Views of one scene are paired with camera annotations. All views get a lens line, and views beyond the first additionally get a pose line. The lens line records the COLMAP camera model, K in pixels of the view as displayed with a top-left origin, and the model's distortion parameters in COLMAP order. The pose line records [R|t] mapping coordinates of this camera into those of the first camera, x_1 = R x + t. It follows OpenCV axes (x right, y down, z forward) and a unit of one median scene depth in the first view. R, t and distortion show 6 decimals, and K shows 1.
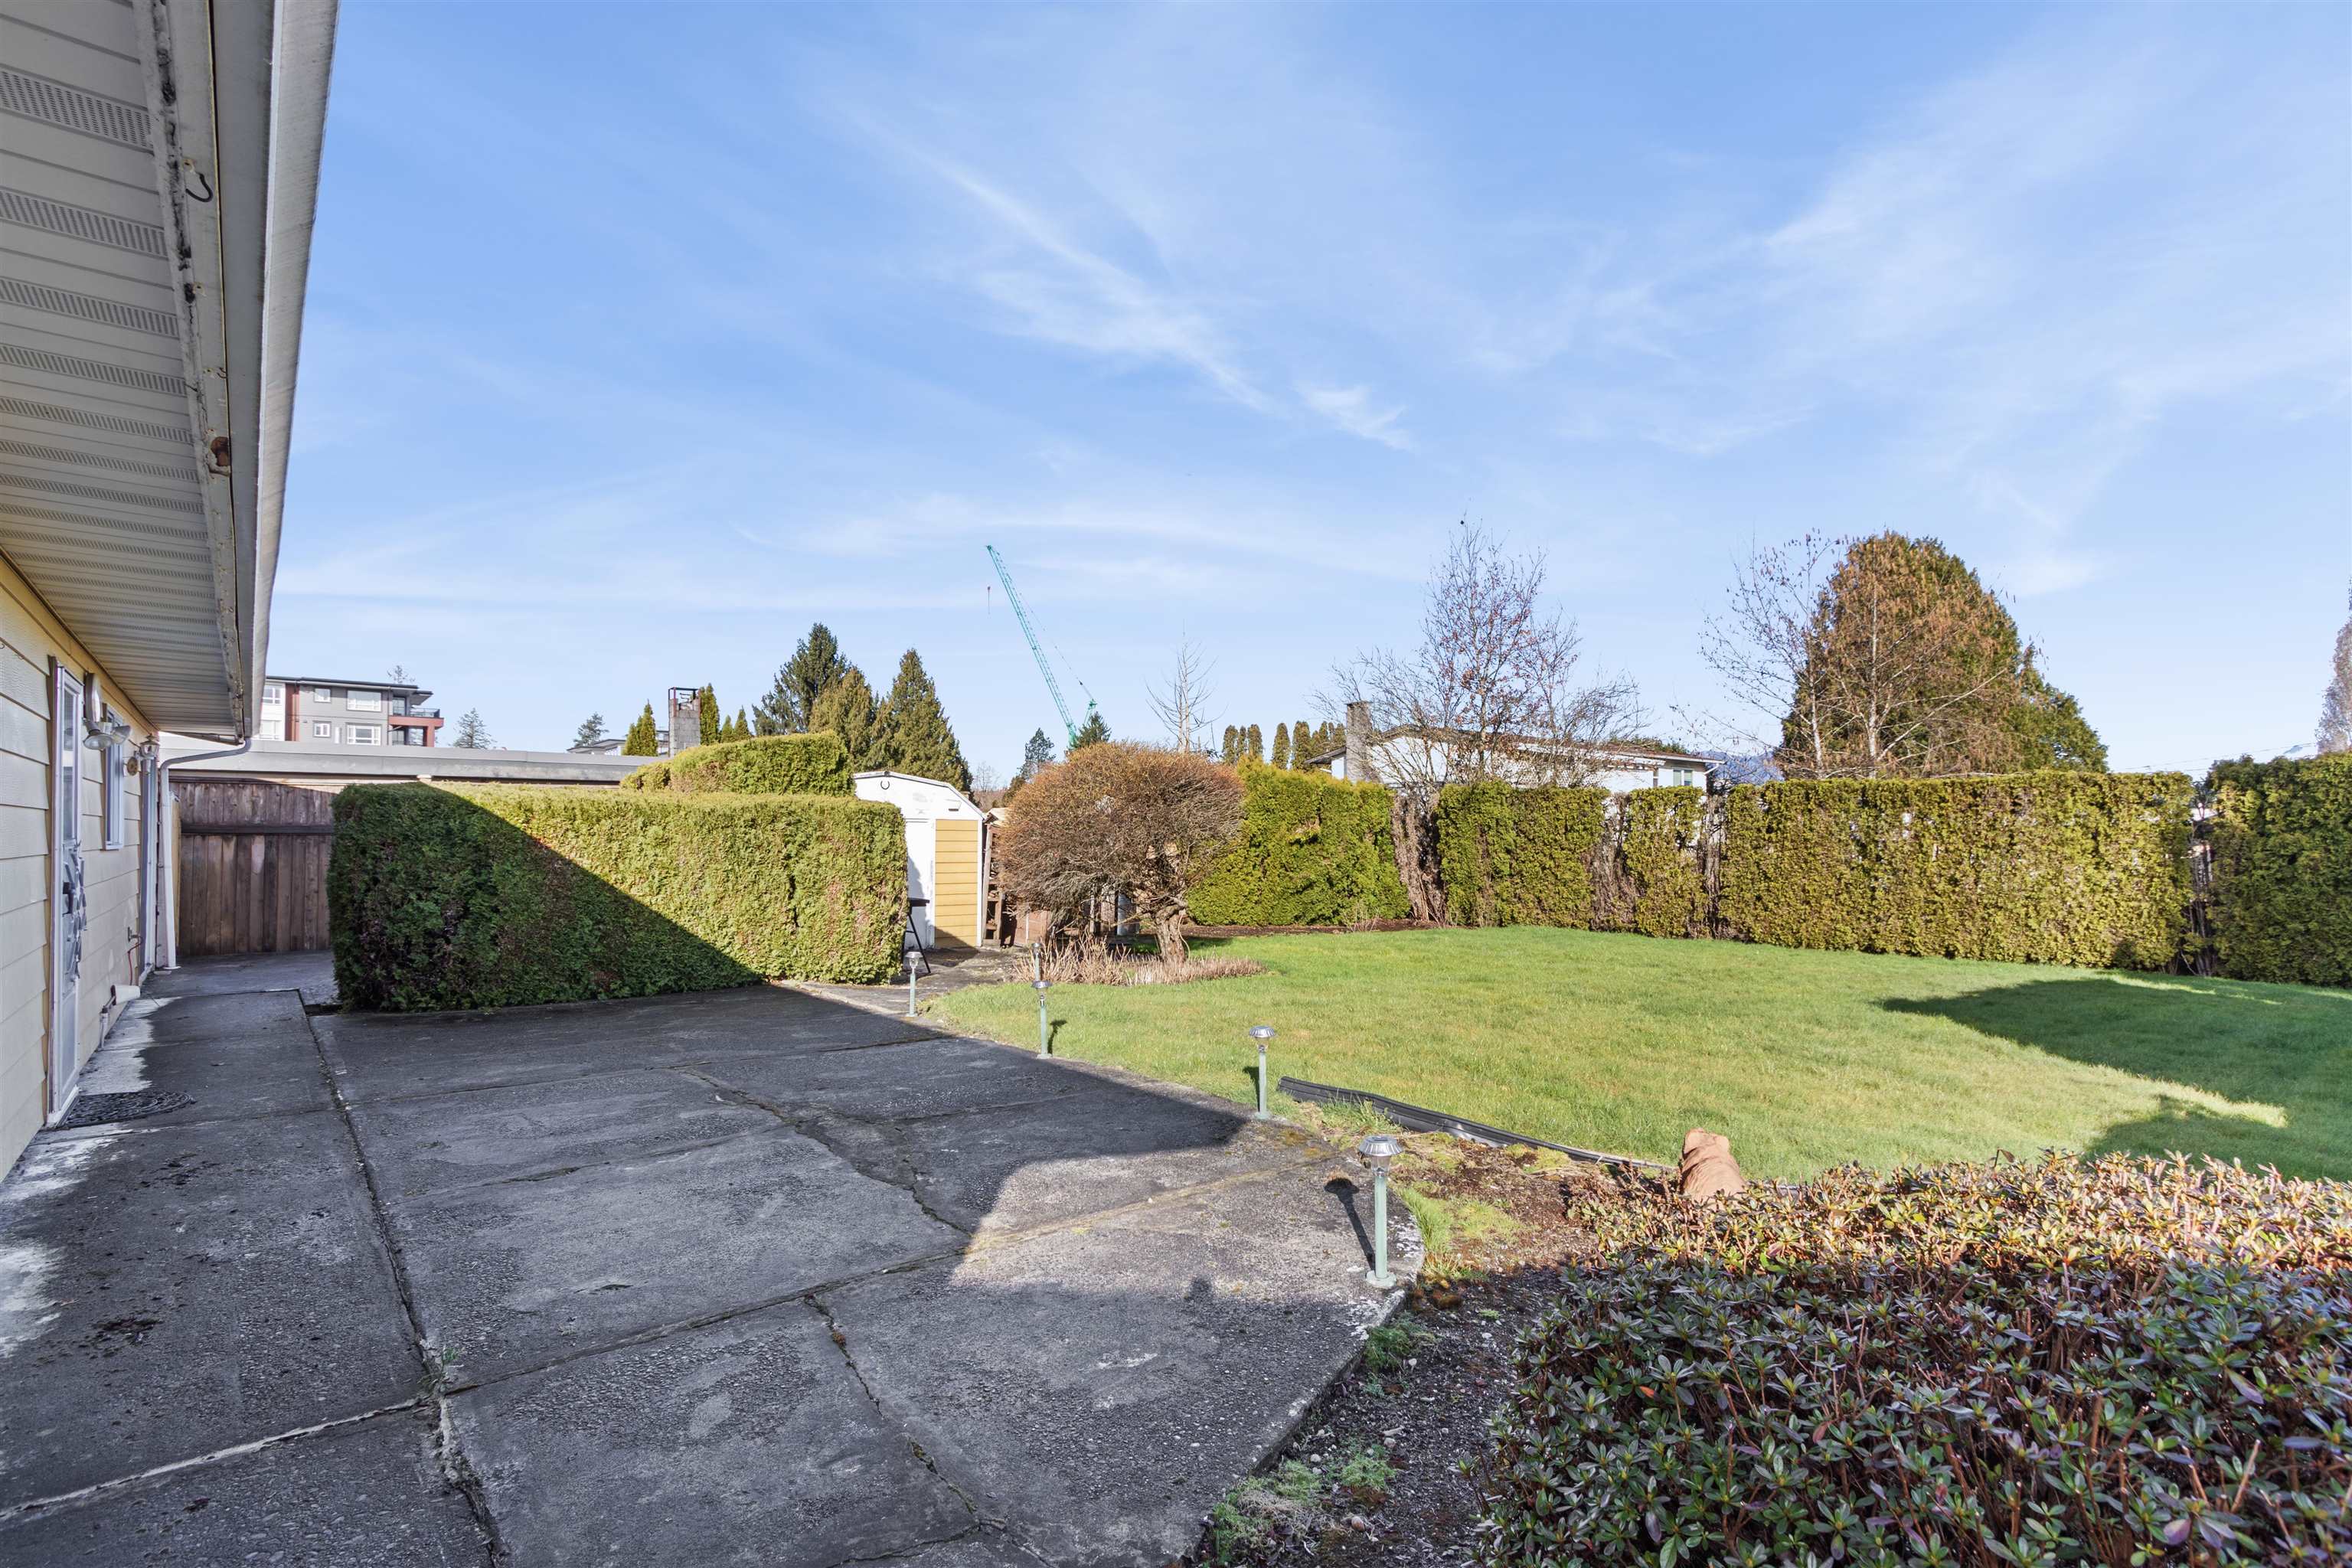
lens RADIAL K [[1090.1, 0, 1183.7], [0, 1090.1, 839.6], [0, 0, 1]] dist [0.007590, -0.003037]
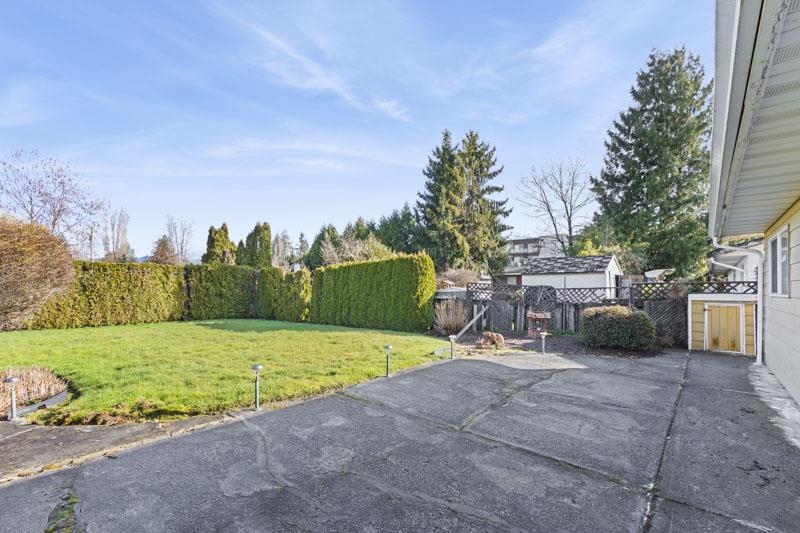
lens RADIAL K [[370.8, 0, 393.2], [0, 370.8, 287.3], [0, 0, 1]] dist [0.007590, -0.003037]
pose [[-0.160559, -0.007869, 0.986995, -1.285041], [-0.005907, 0.999958, 0.007012, -0.006290], [-0.987009, -0.004705, -0.160598, 1.532126]]
